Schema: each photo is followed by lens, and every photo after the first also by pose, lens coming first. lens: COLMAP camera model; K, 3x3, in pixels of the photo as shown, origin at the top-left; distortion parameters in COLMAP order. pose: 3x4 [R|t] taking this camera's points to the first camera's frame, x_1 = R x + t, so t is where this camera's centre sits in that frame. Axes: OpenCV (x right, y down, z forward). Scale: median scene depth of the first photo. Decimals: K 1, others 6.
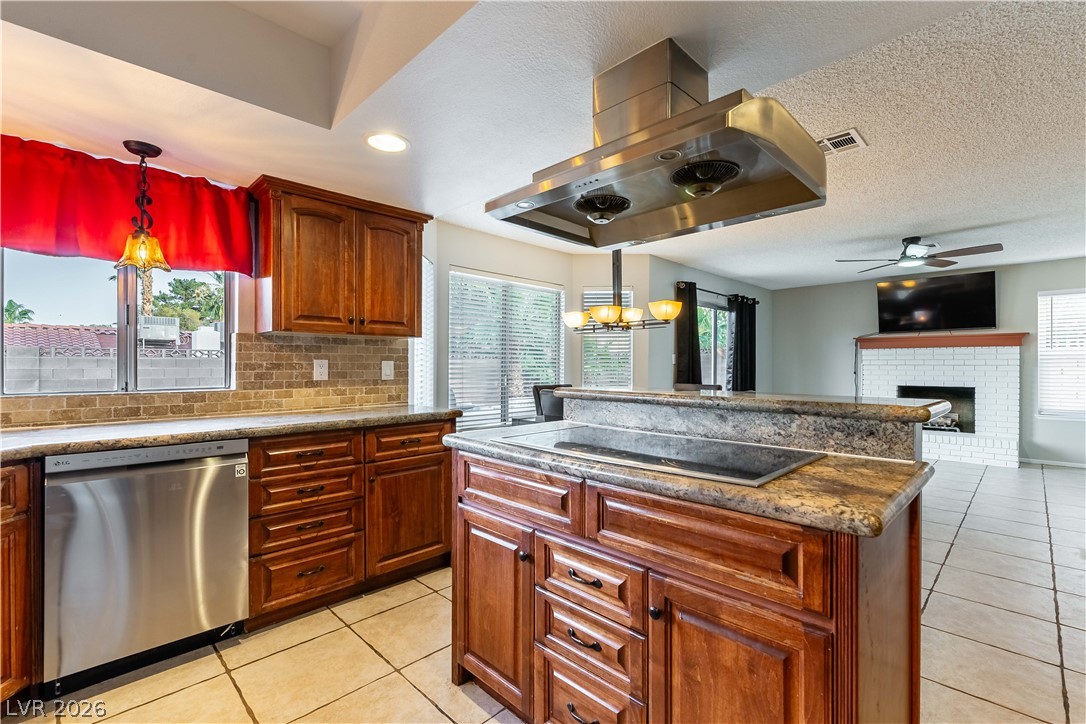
lens RADIAL K [[477.0, 0, 549.0], [0, 477.0, 363.7], [0, 0, 1]] dist [-0.000483, 0.000290]
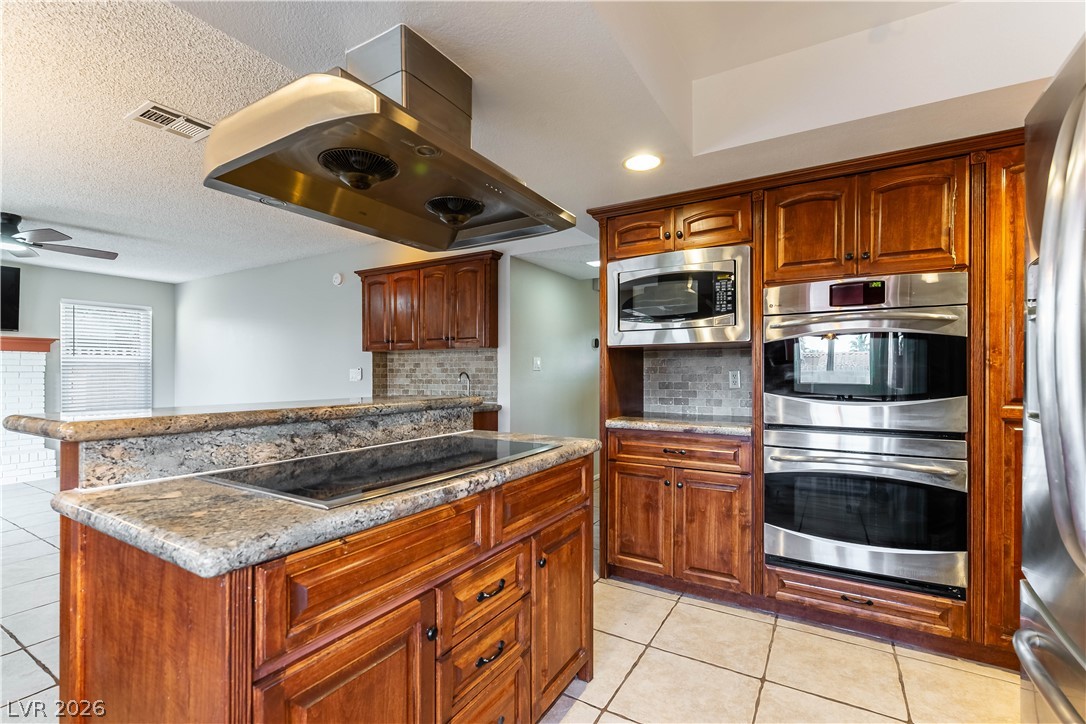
lens RADIAL K [[477.0, 0, 551.2], [0, 477.0, 371.0], [0, 0, 1]] dist [-0.000483, 0.000290]
pose [[-0.246967, 0.001686, 0.969022, -0.713771], [-0.003196, 0.999992, -0.002555, 0.002161], [-0.969019, -0.003728, -0.246960, 0.886739]]
